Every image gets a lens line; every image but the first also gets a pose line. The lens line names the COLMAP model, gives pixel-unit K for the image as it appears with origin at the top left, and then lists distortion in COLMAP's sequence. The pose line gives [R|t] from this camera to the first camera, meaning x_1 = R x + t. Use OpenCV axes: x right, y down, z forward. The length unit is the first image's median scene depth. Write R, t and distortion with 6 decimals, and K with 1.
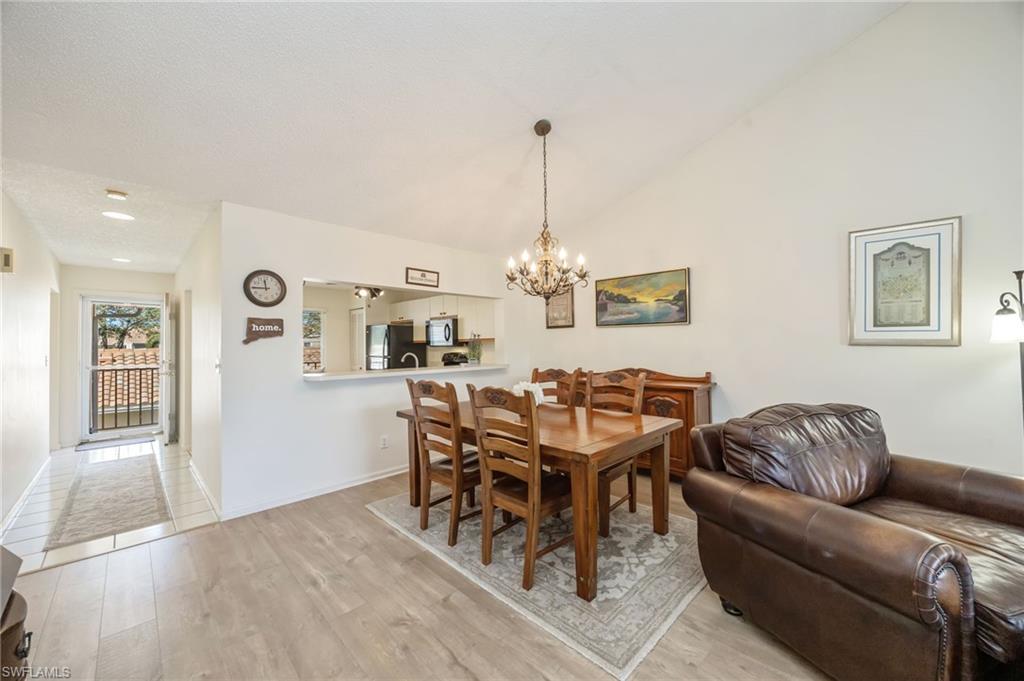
lens RADIAL K [[389.2, 0, 511.5], [0, 389.2, 339.7], [0, 0, 1]] dist [-0.000473, 0.000184]
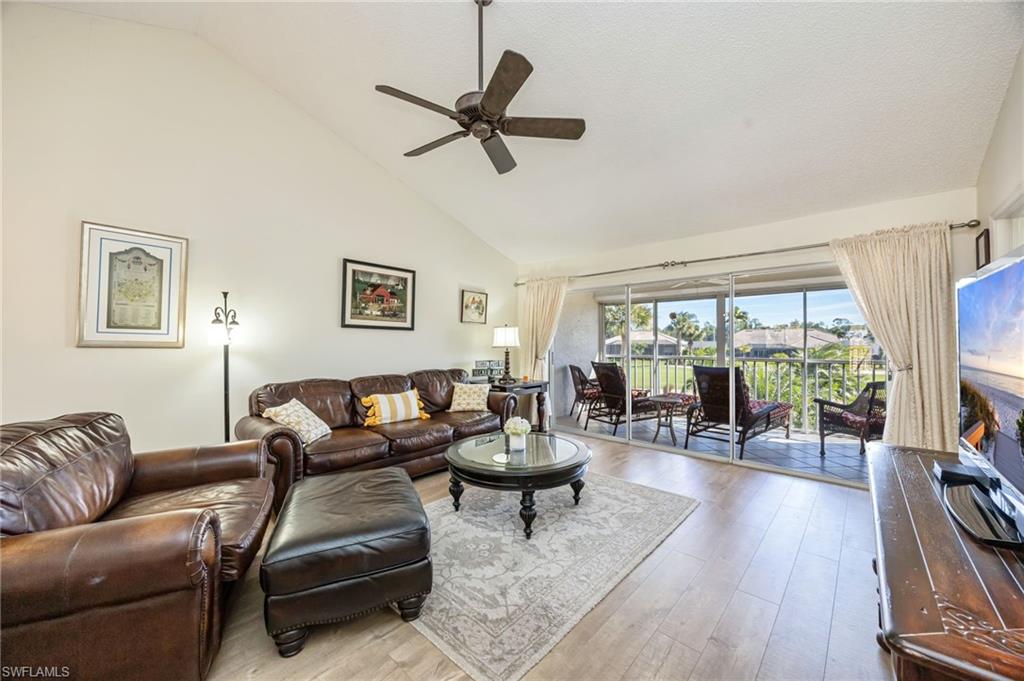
lens RADIAL K [[389.2, 0, 510.2], [0, 389.2, 342.0], [0, 0, 1]] dist [-0.000473, 0.000184]
pose [[-0.037923, 0.014358, 0.999178, -0.082670], [-0.010756, 0.999833, -0.014776, 0.006464], [-0.999223, -0.011307, -0.037762, 0.064524]]
